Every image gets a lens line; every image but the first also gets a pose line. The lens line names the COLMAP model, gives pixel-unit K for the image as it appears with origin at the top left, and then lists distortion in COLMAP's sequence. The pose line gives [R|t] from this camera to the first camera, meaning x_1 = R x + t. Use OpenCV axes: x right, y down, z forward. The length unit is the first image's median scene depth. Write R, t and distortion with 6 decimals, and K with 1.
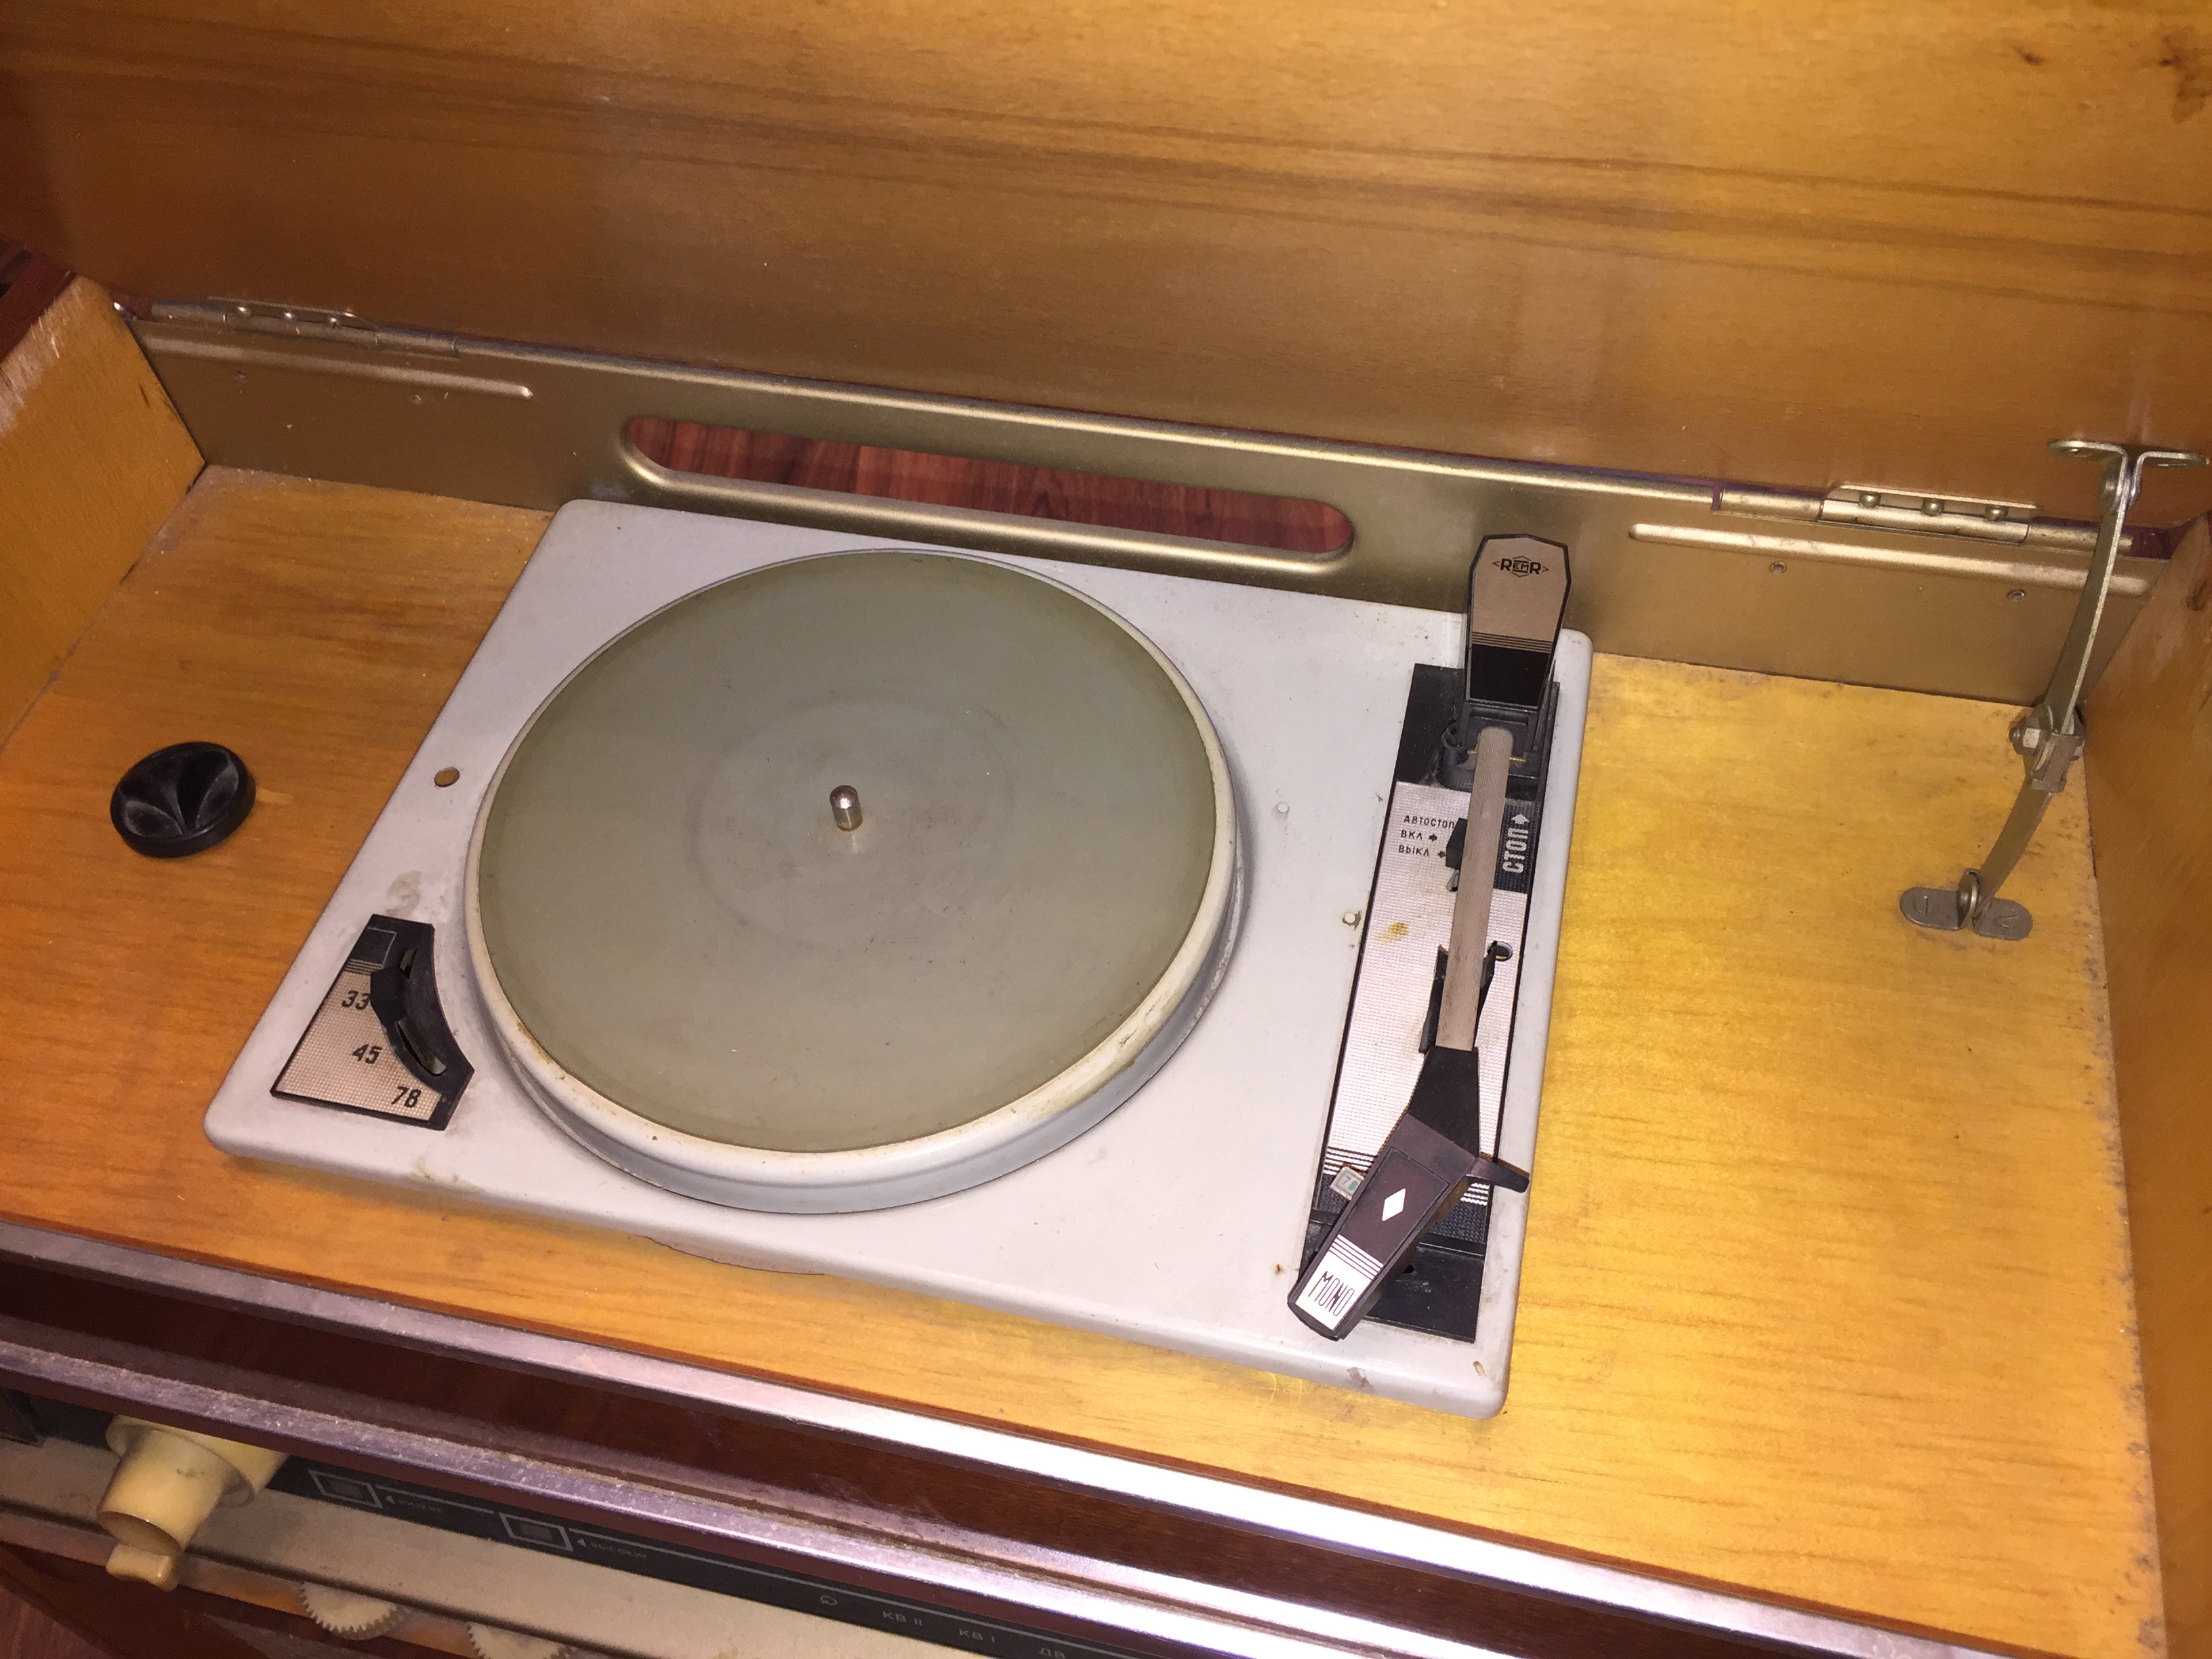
lens RADIAL K [[1917.7, 0, 1092.9], [0, 1917.7, 814.4], [0, 0, 1]] dist [0.064867, -0.100674]
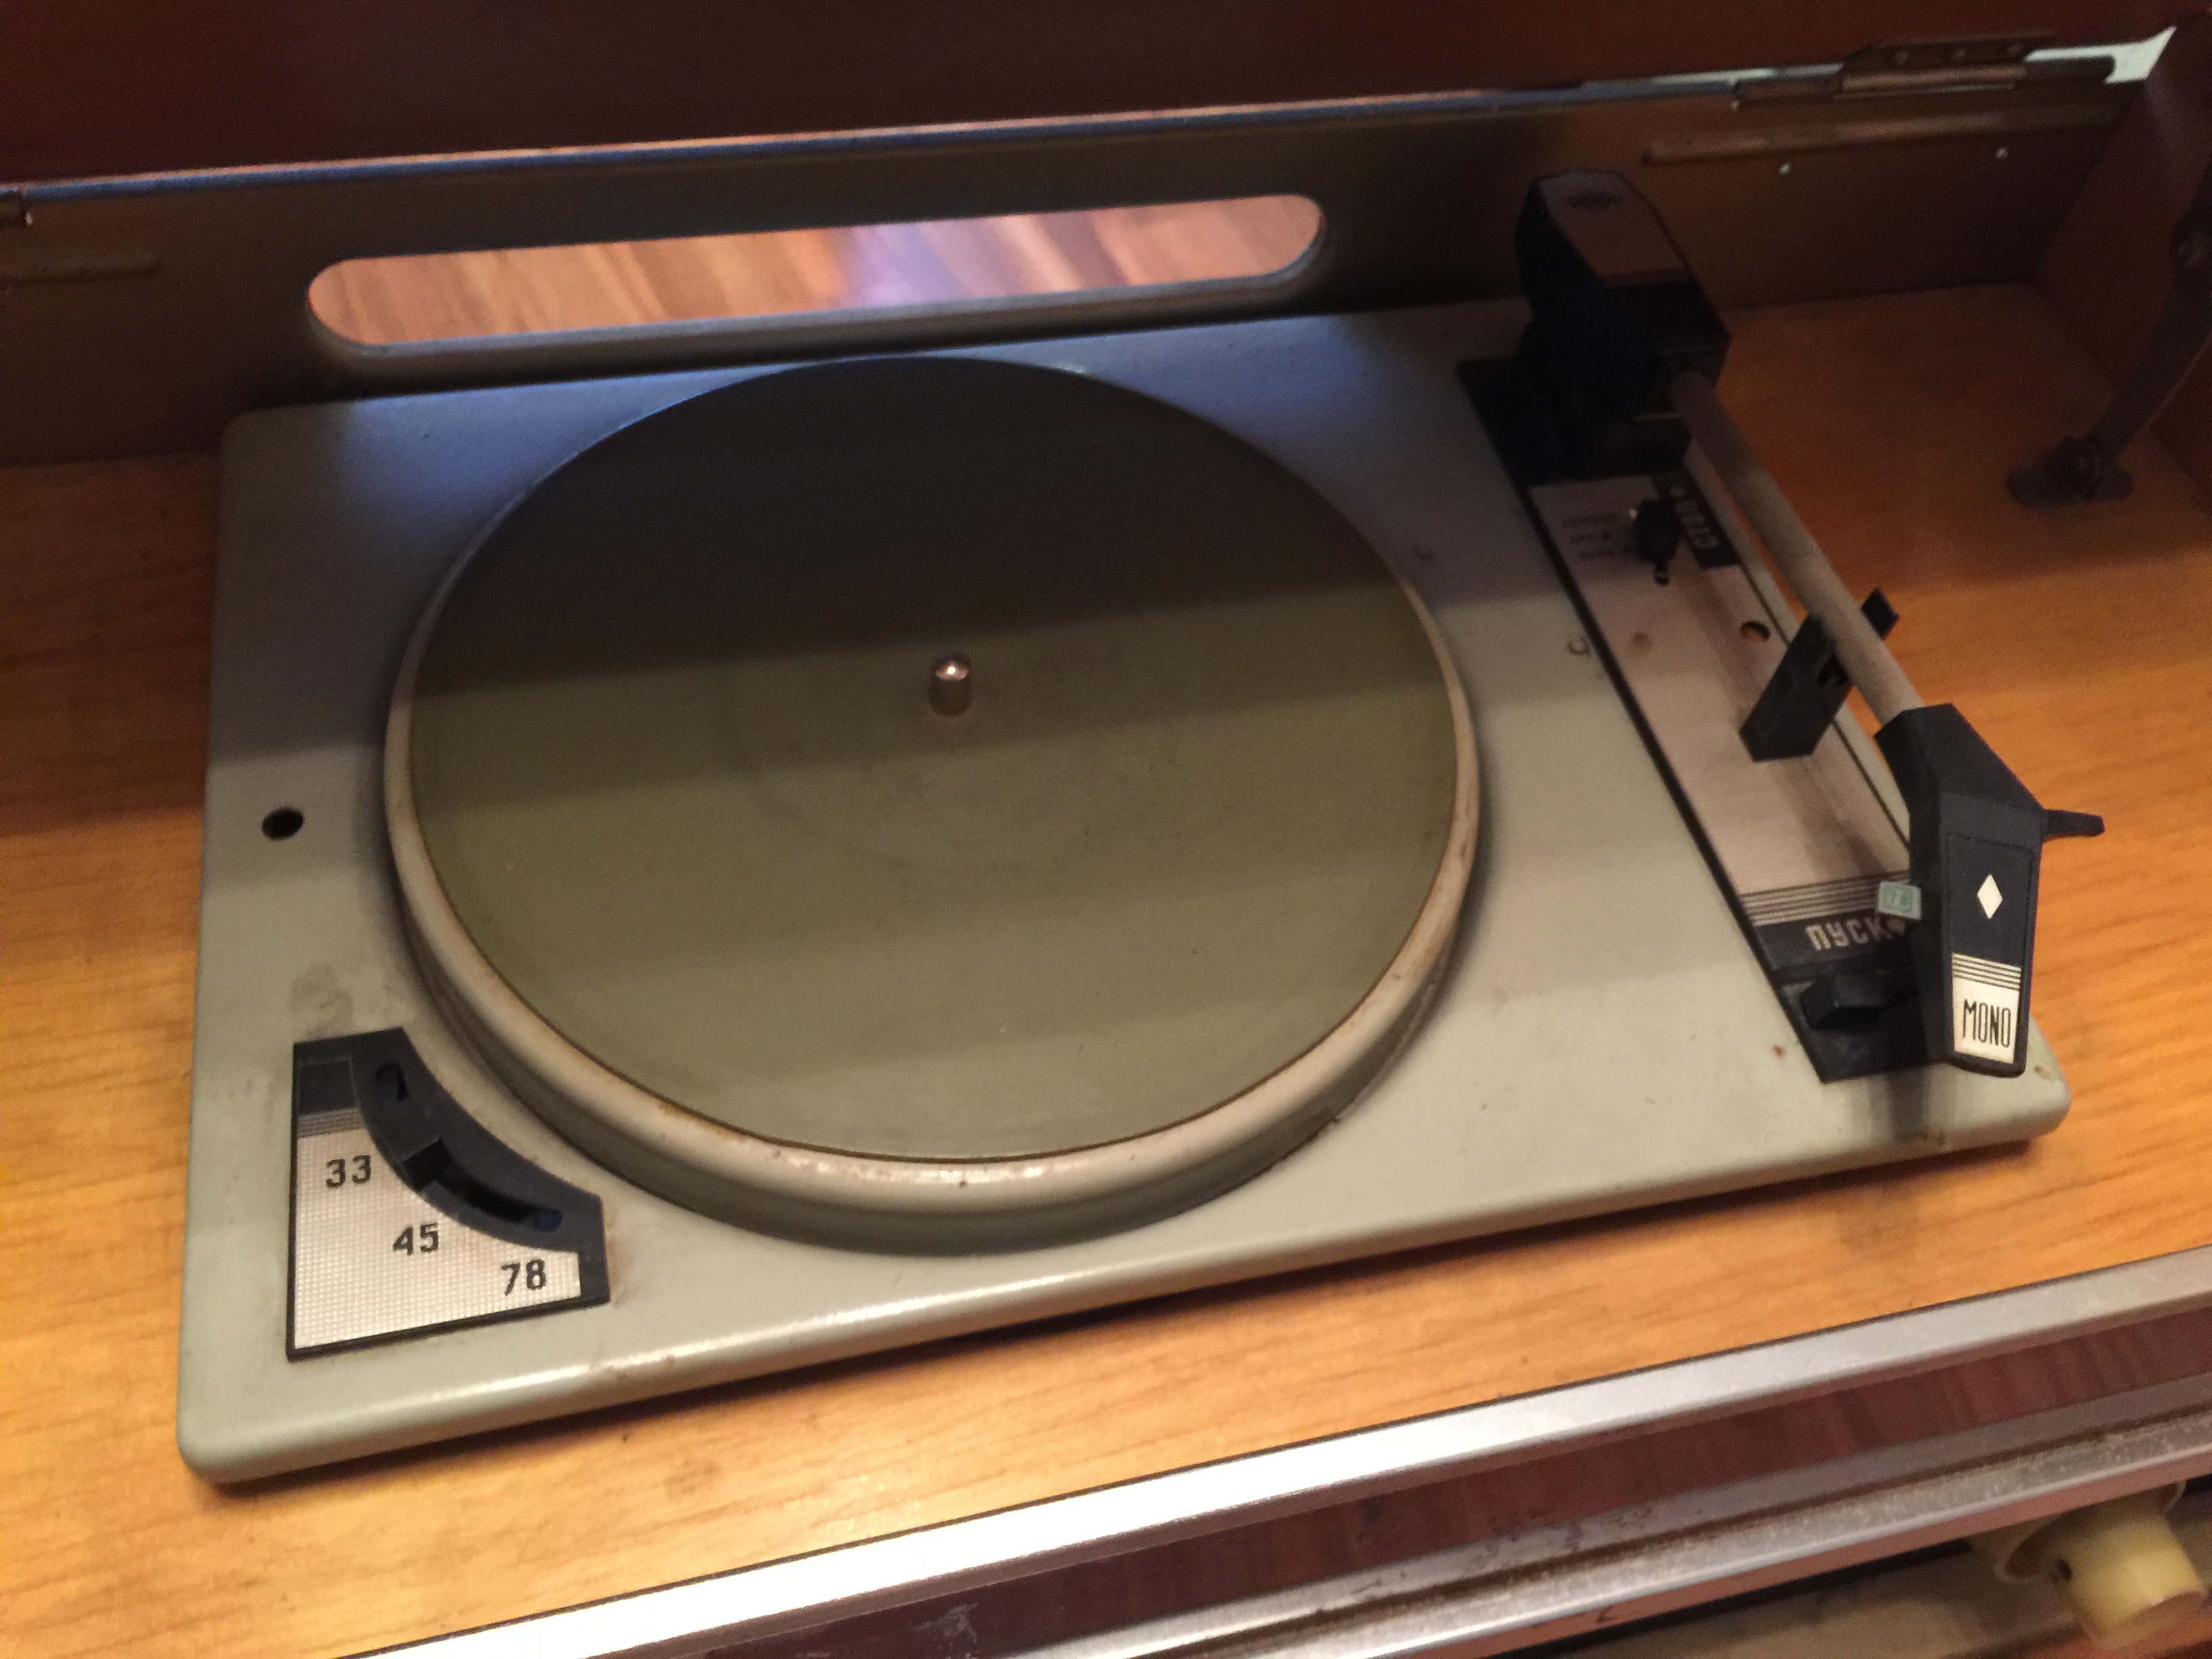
lens RADIAL K [[1917.7, 0, 1110.6], [0, 1917.7, 832.0], [0, 0, 1]] dist [0.064867, -0.100674]
pose [[0.879415, -0.284333, 0.381816, -0.379879], [0.279102, 0.957682, 0.070333, 0.017023], [-0.385656, 0.044714, 0.921558, 0.336843]]
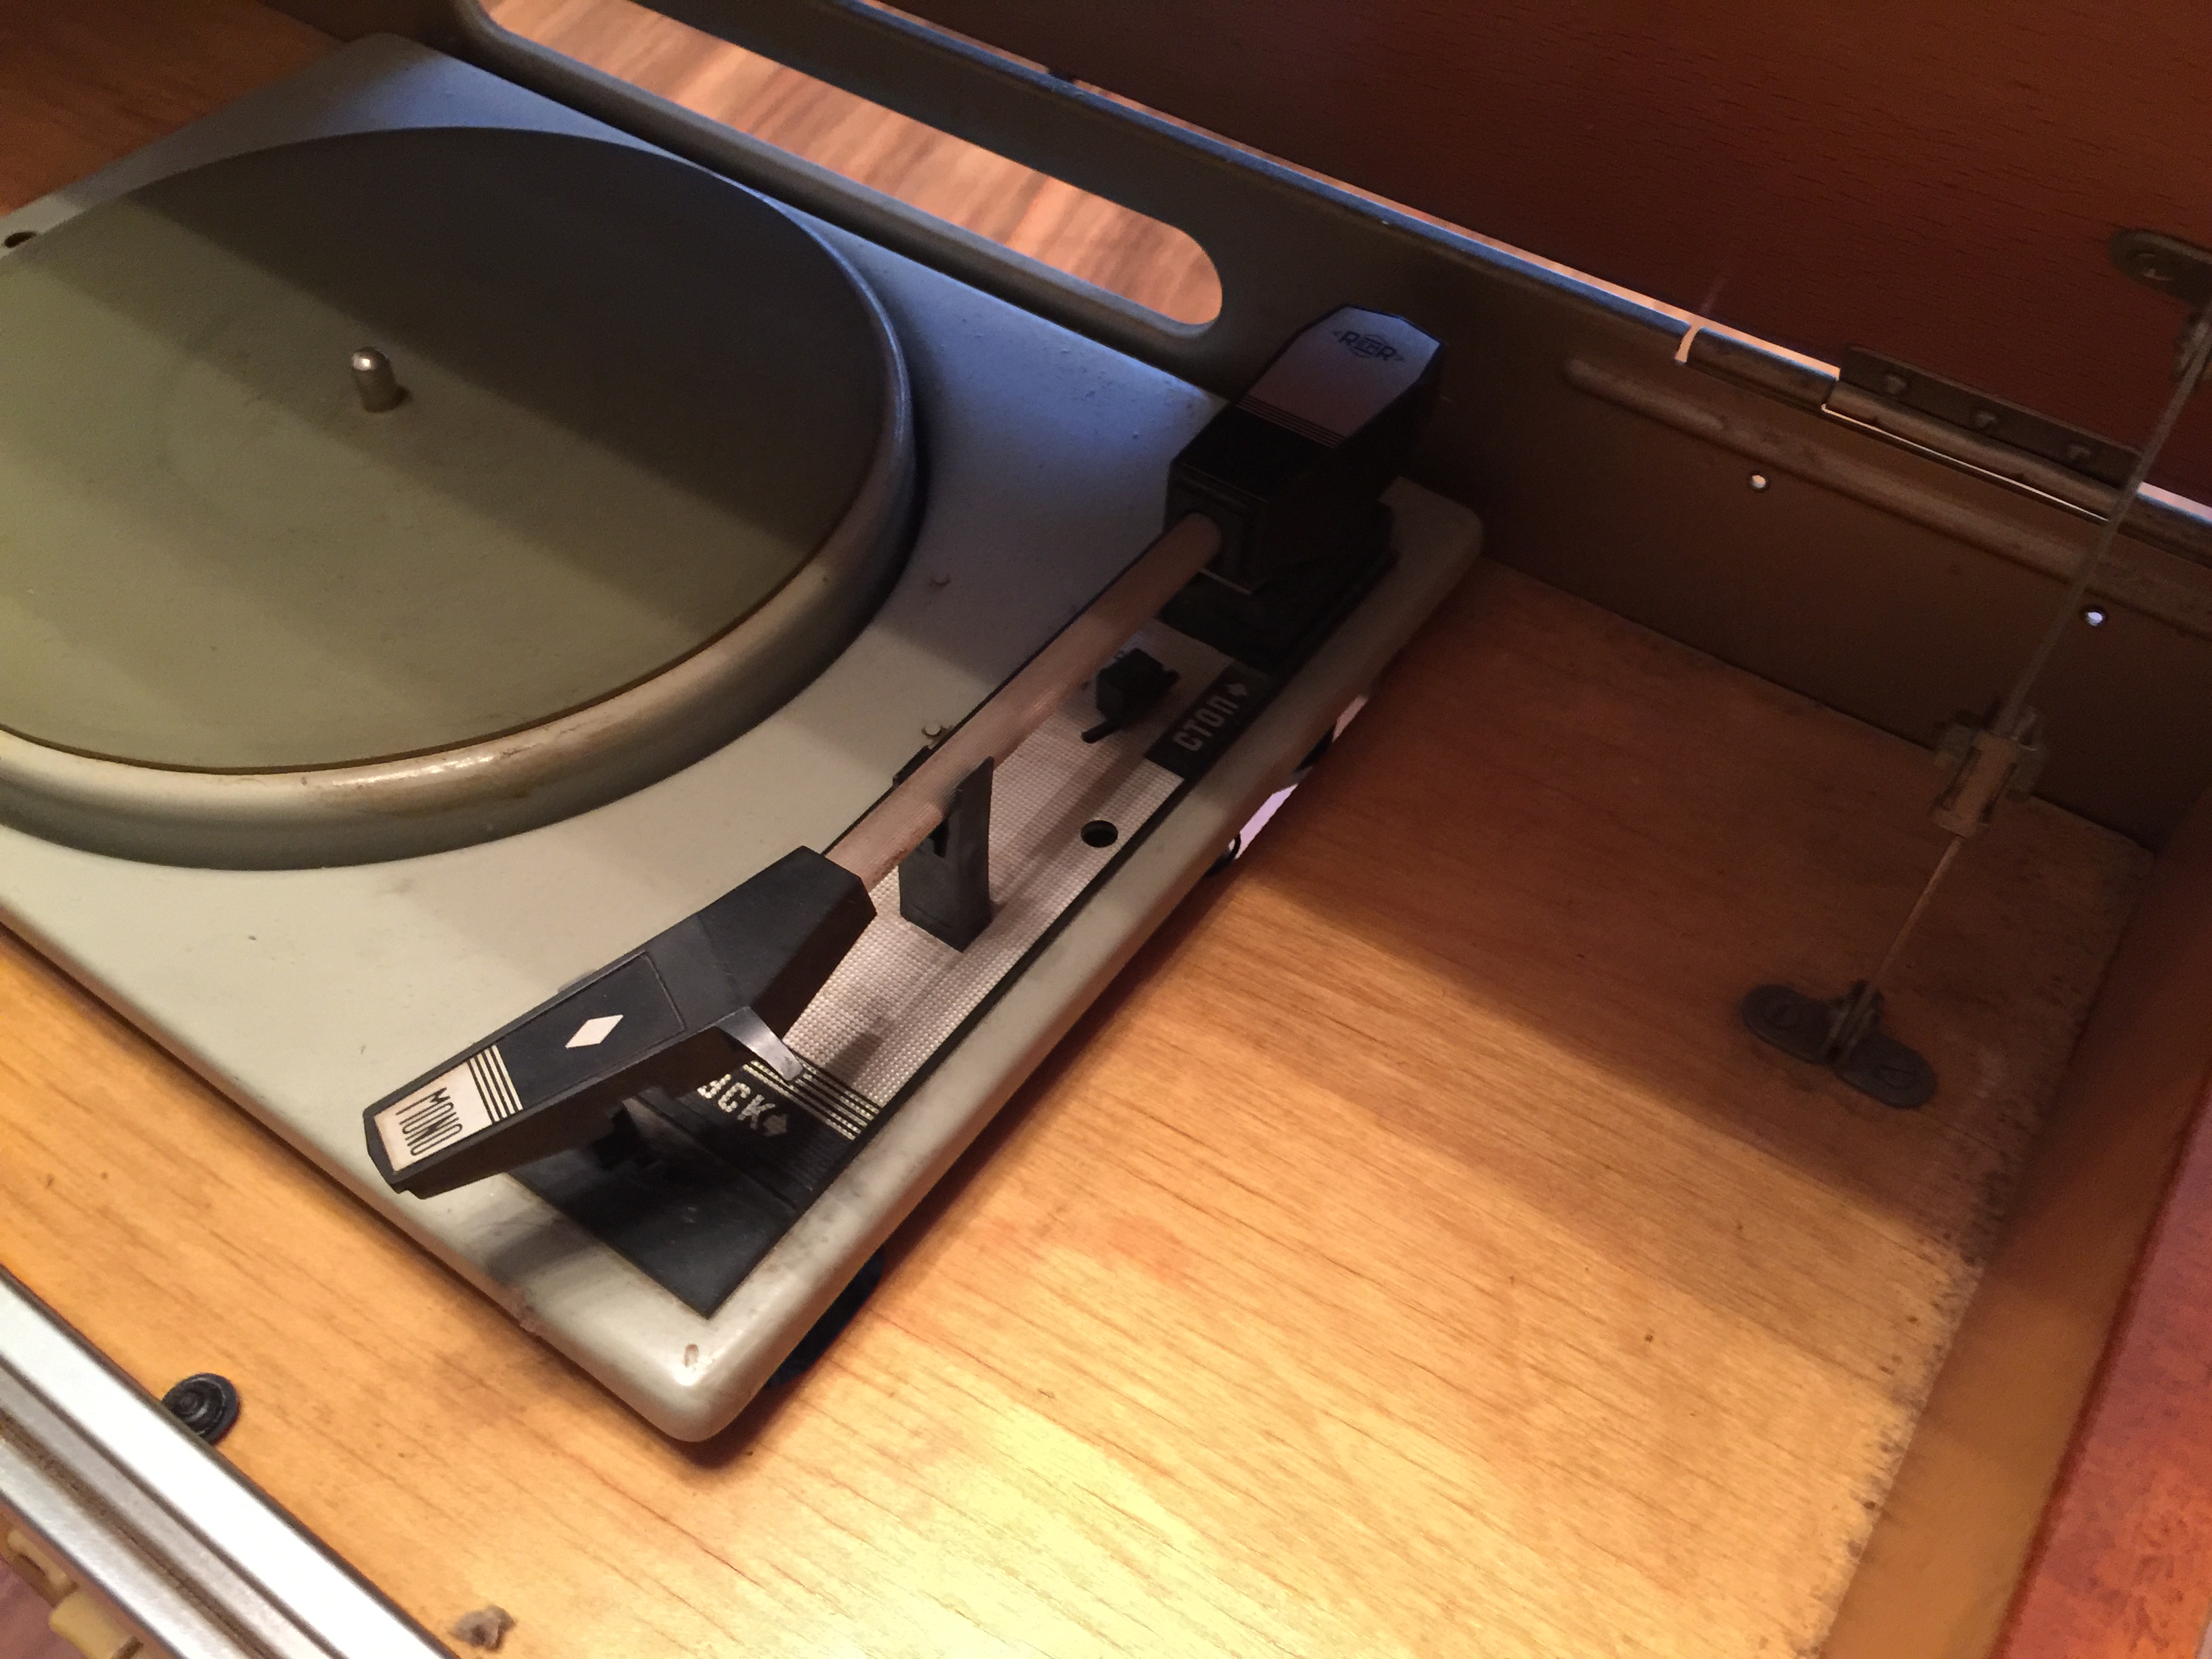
lens RADIAL K [[1917.7, 0, 1105.9], [0, 1917.7, 834.3], [0, 0, 1]] dist [0.064867, -0.100674]
pose [[0.928190, 0.330478, -0.171021, 0.326810], [-0.338151, 0.940938, -0.017009, 0.081609], [0.155299, 0.073619, 0.985121, 0.342342]]
